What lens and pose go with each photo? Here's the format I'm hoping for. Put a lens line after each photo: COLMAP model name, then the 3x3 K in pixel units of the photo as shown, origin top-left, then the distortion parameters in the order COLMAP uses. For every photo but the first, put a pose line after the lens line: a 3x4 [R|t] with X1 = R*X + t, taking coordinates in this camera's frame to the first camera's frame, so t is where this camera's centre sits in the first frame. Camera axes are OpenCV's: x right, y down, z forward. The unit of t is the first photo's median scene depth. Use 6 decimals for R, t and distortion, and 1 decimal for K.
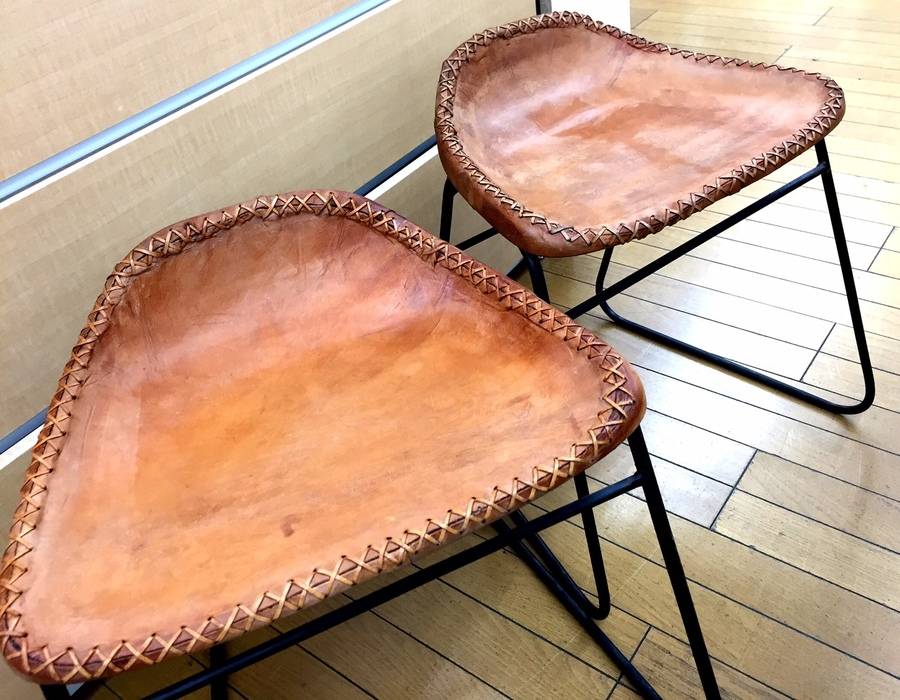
lens RADIAL K [[836.7, 0, 450.0], [0, 836.7, 350.0], [0, 0, 1]] dist [0.054410, -0.140904]
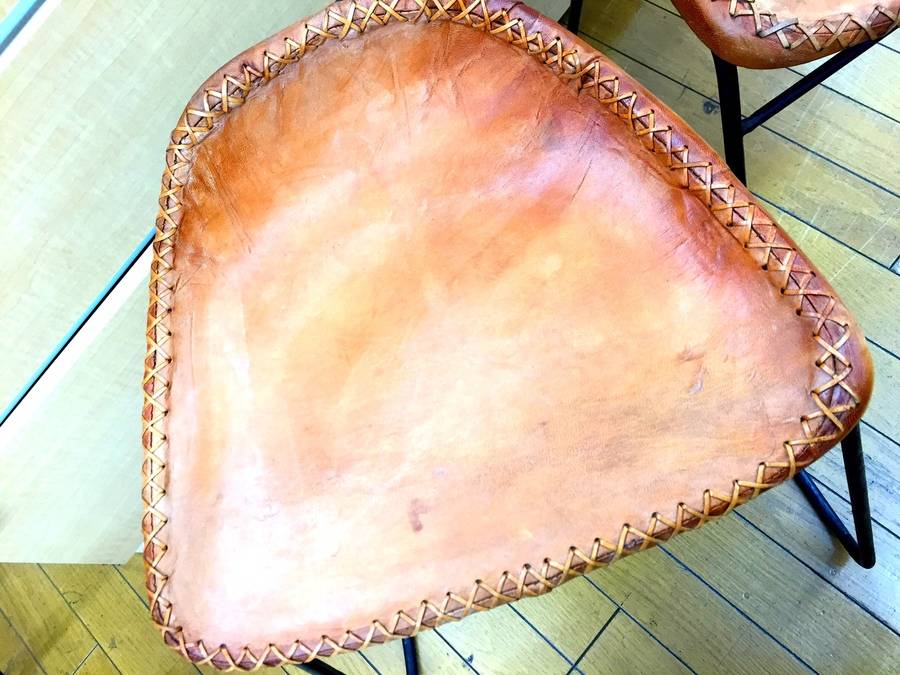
lens RADIAL K [[745.2, 0, 429.4], [0, 745.2, 337.7], [0, 0, 1]] dist [0.020923, -0.000812]
pose [[0.981953, 0.015541, -0.188484, -0.021002], [0.097257, 0.813246, 0.573736, -0.321096], [0.162200, -0.581713, 0.797058, 0.357968]]
